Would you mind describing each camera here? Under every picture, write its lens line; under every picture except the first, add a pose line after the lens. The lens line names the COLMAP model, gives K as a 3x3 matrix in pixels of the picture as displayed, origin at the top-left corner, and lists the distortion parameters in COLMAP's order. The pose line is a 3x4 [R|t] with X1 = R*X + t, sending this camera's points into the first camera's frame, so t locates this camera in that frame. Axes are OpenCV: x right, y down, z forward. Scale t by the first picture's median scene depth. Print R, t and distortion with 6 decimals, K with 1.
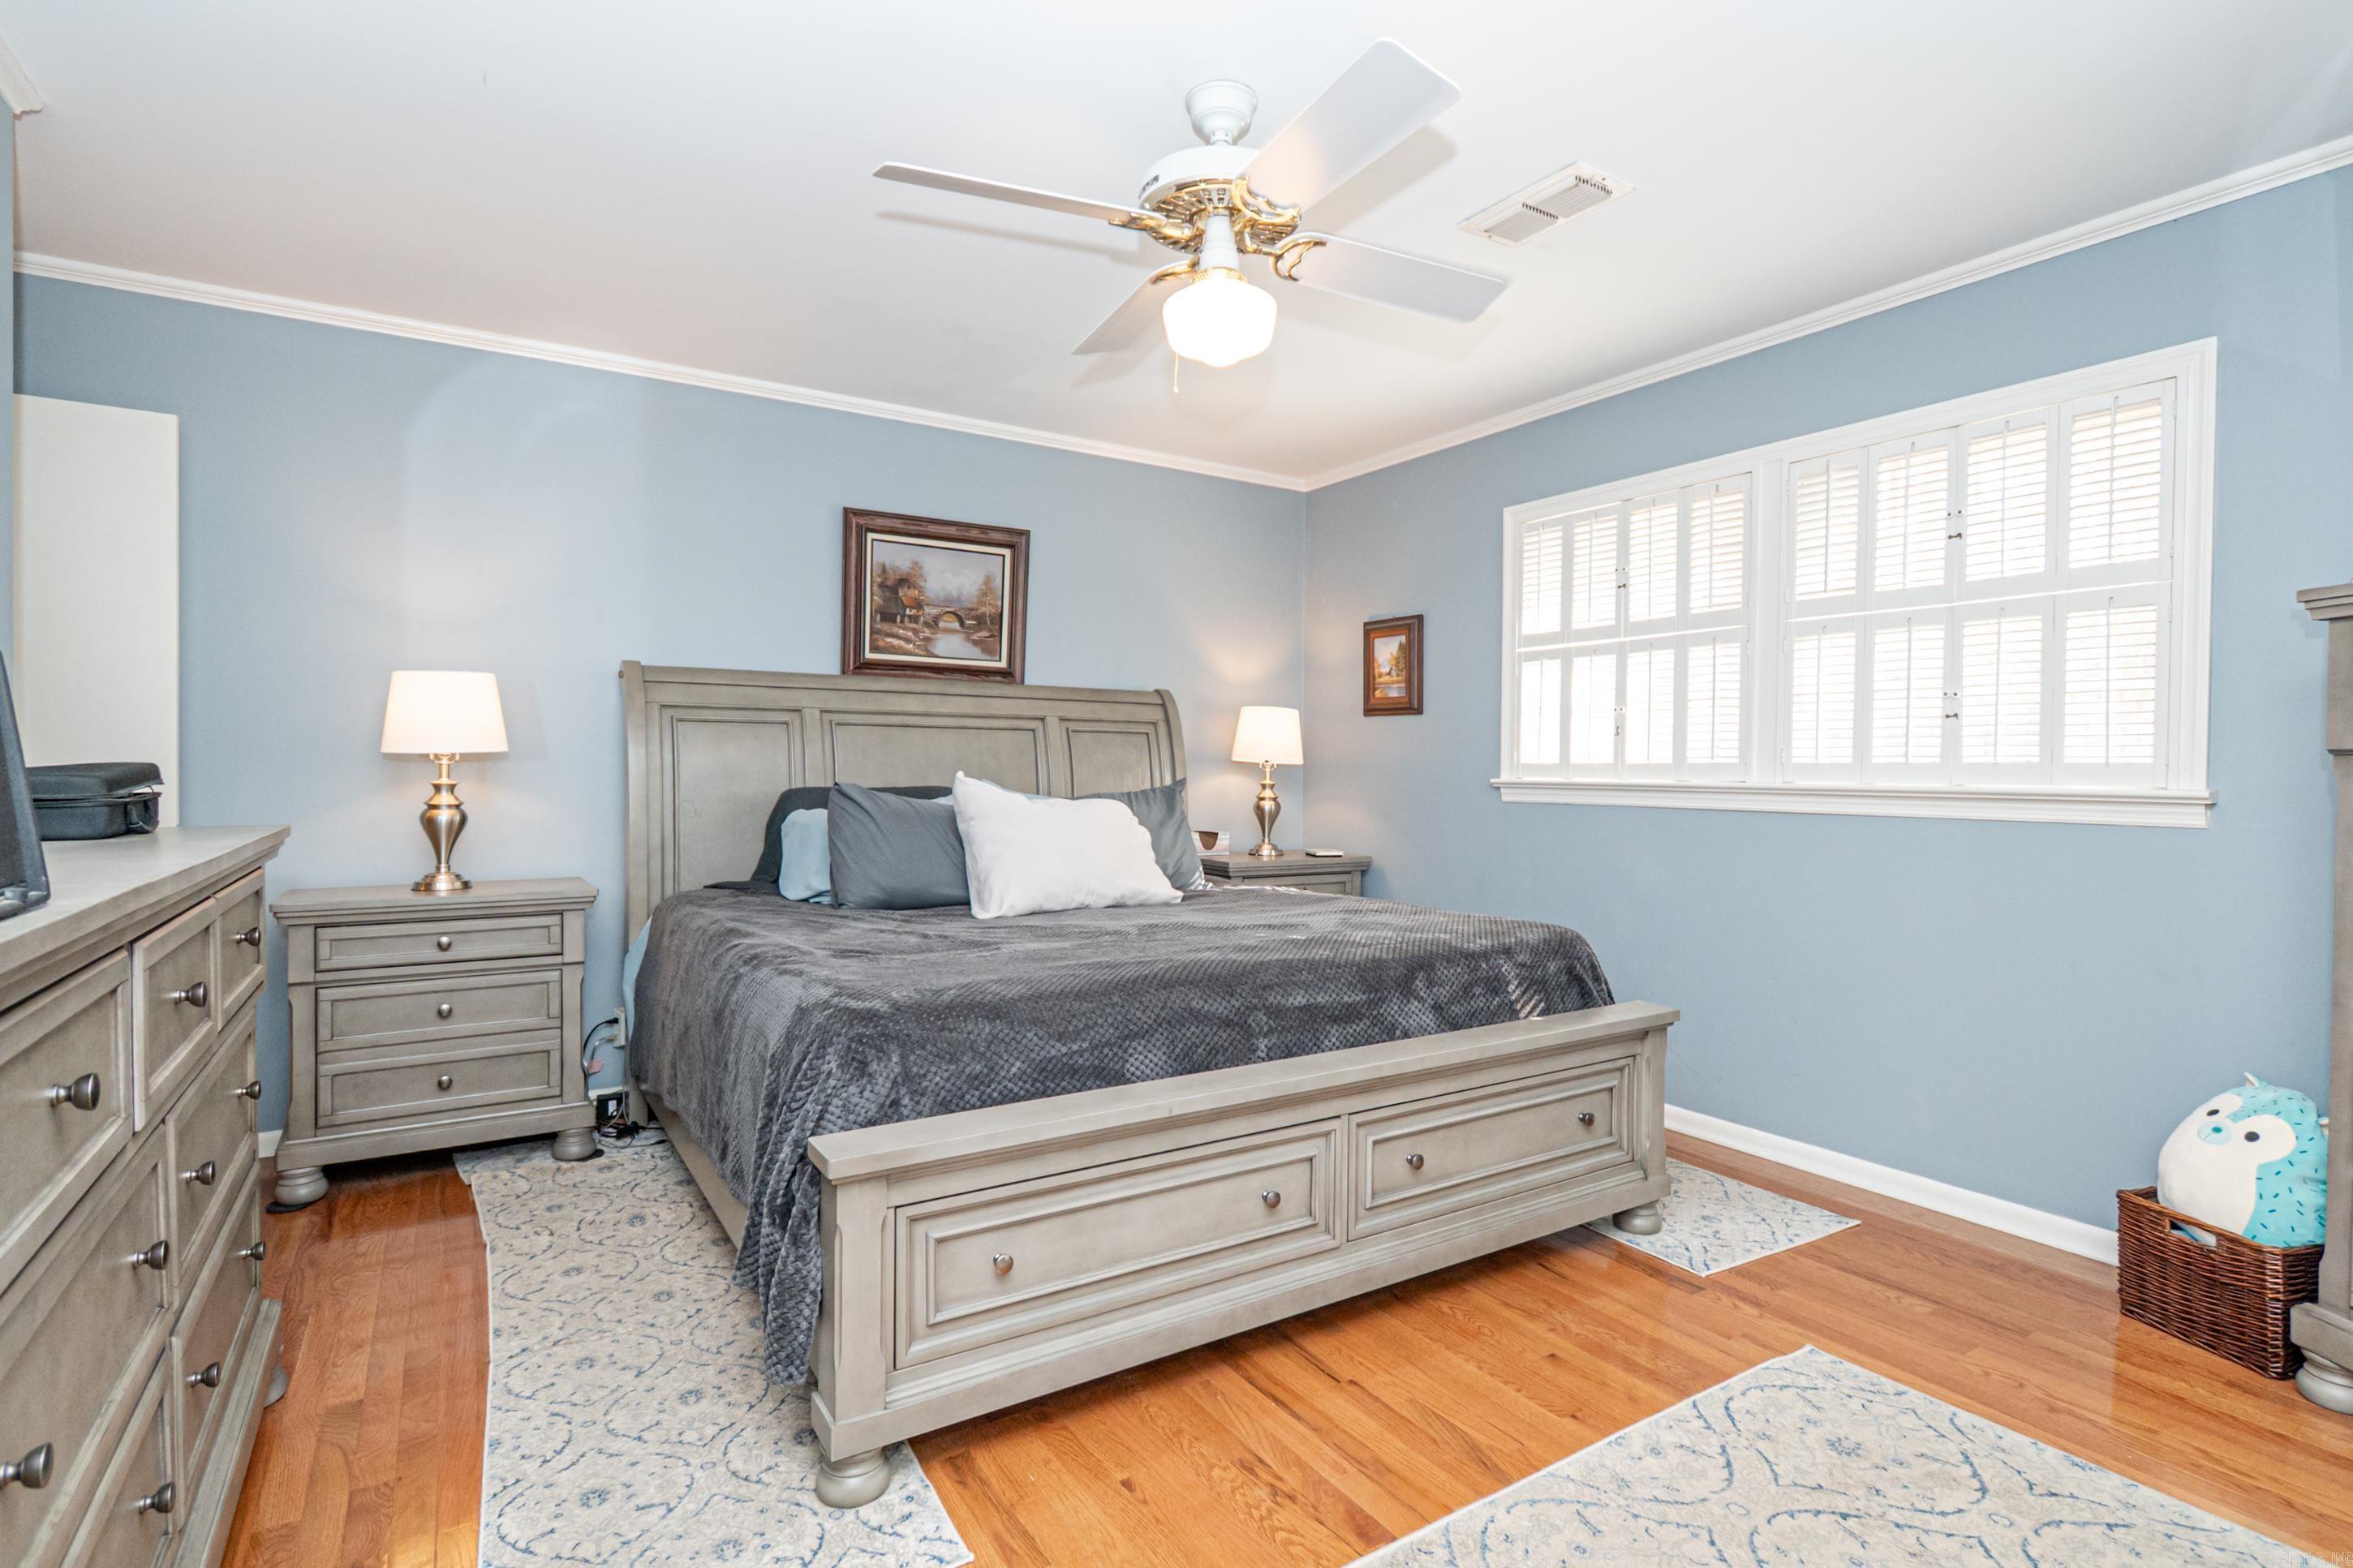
lens RADIAL K [[1137.4, 0, 1180.0], [0, 1137.4, 782.3], [0, 0, 1]] dist [0.001811, -0.000015]
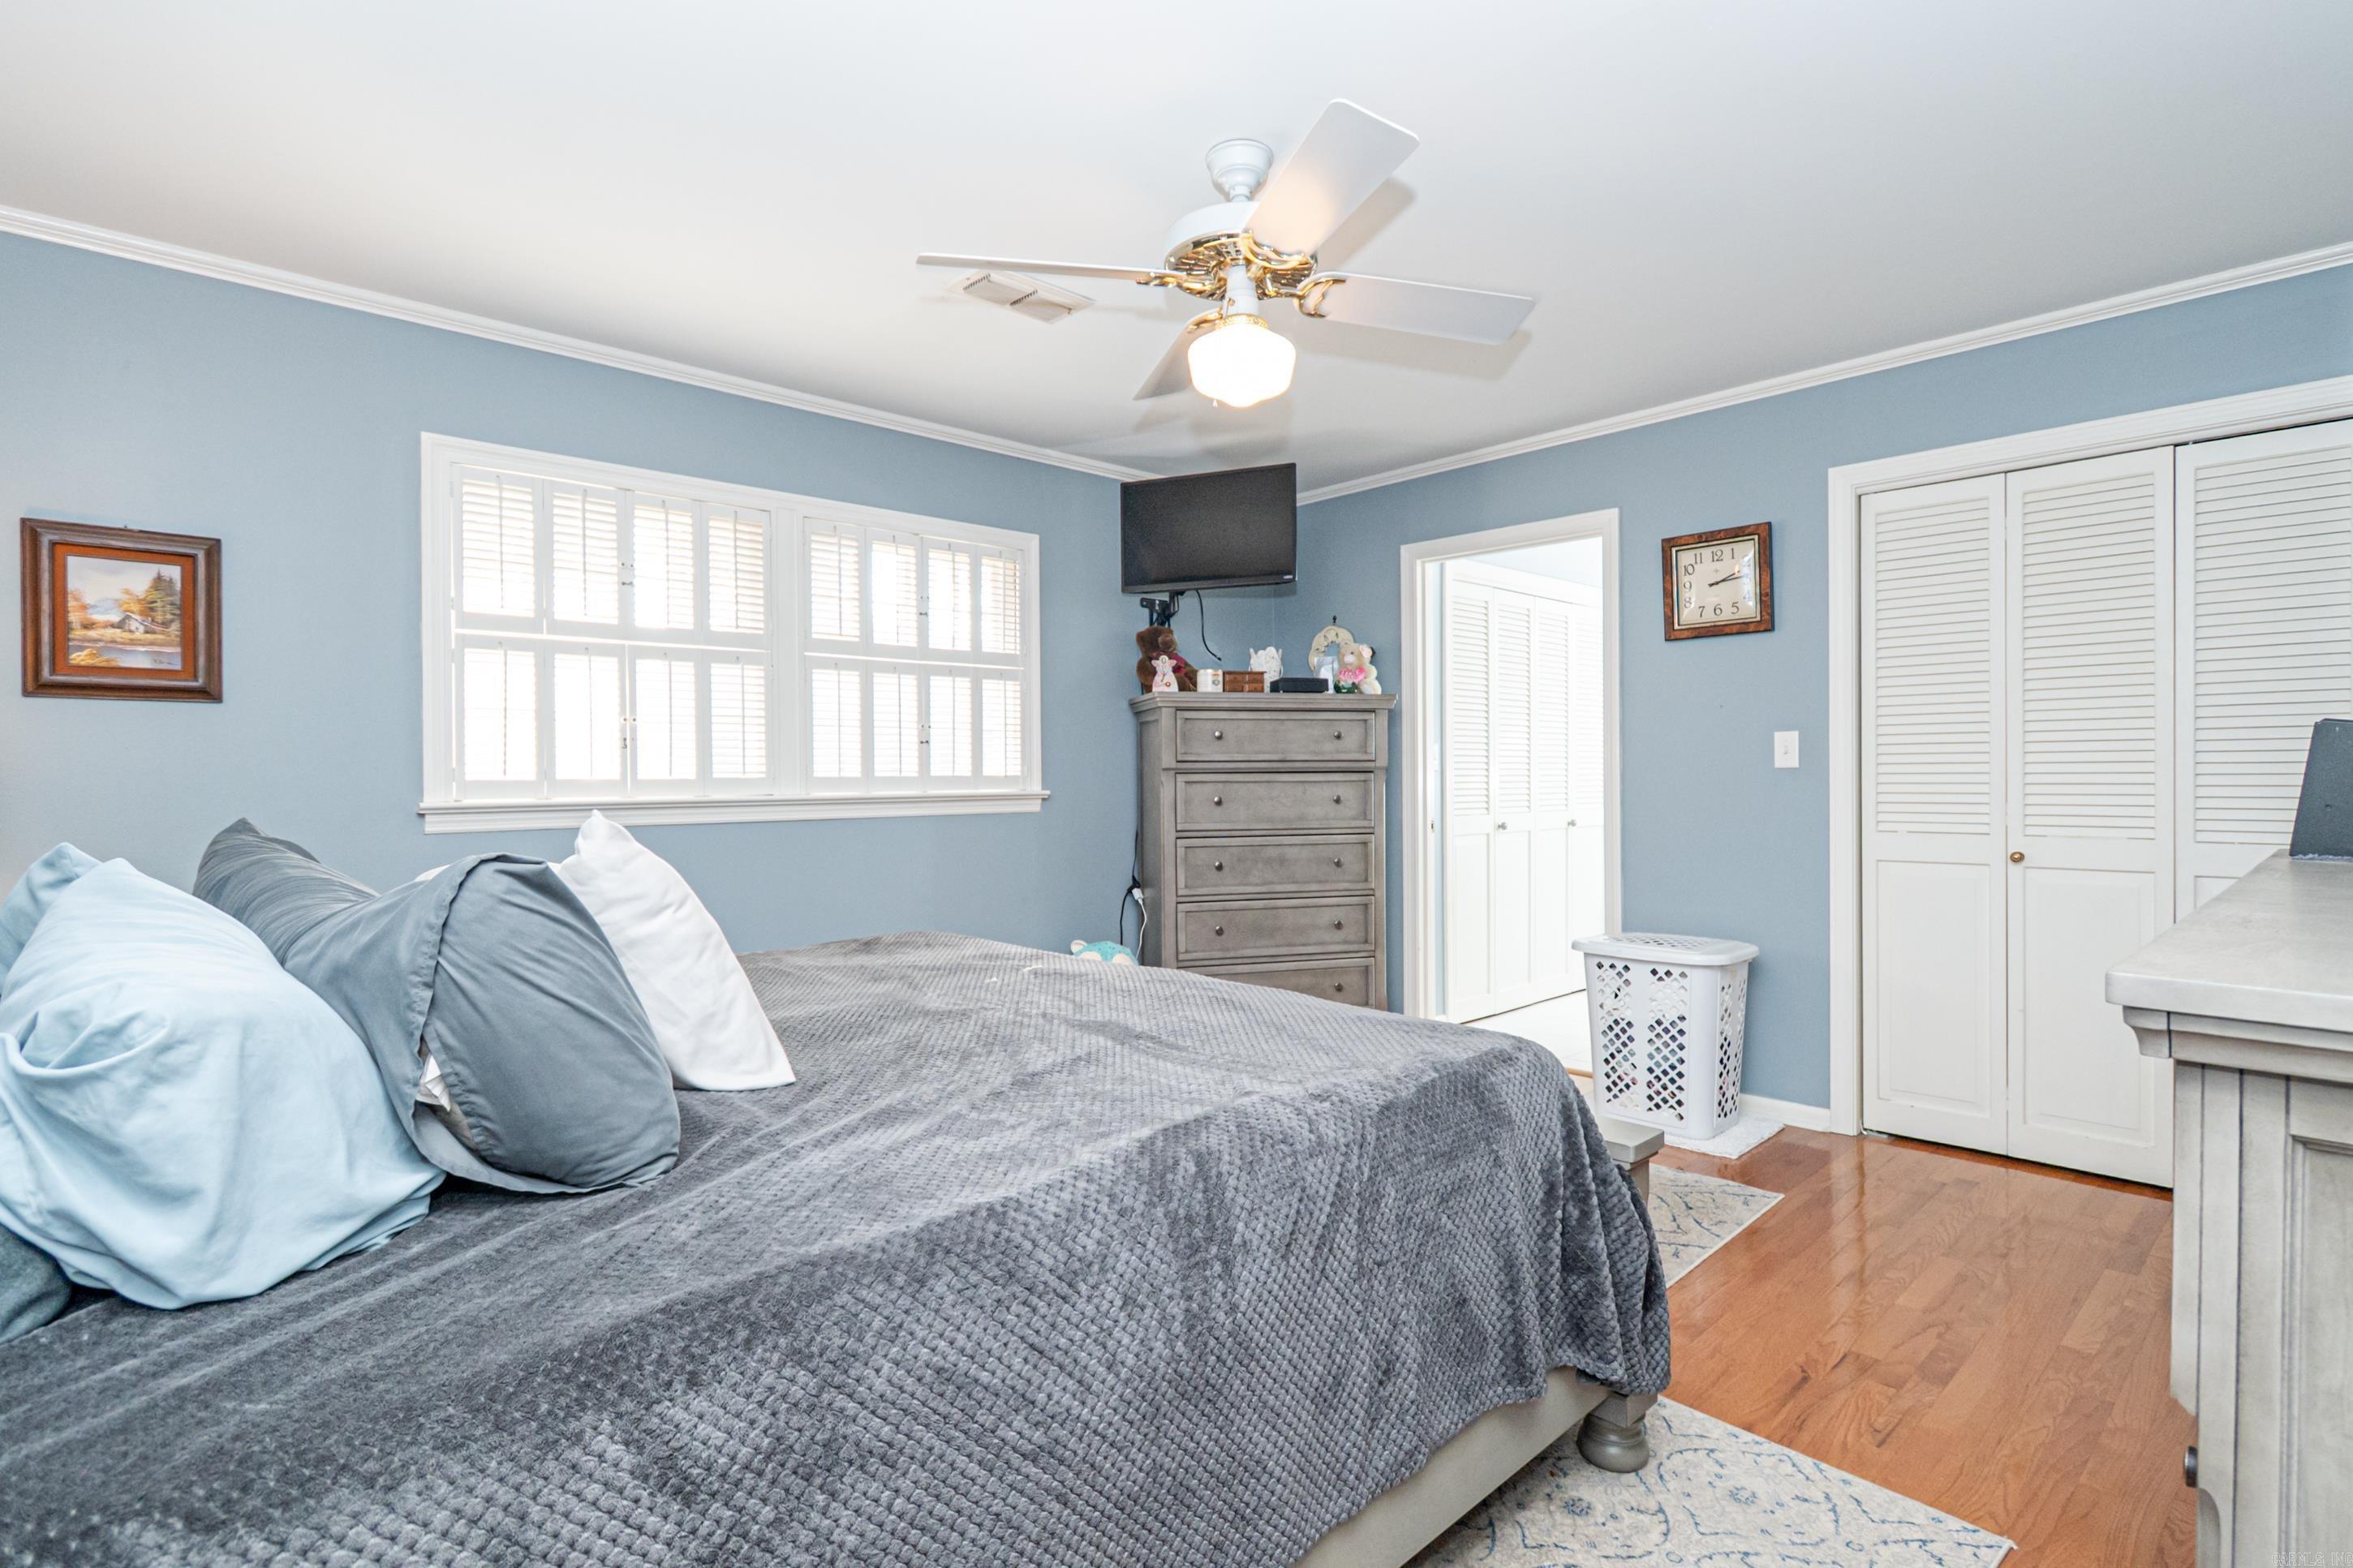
lens RADIAL K [[1137.4, 0, 1180.0], [0, 1137.4, 782.3], [0, 0, 1]] dist [0.001811, -0.000015]
pose [[-0.175077, -0.002111, 0.984552, -0.650375], [0.029962, 0.999523, 0.007471, -0.009013], [-0.984099, 0.030807, -0.174931, 0.818691]]
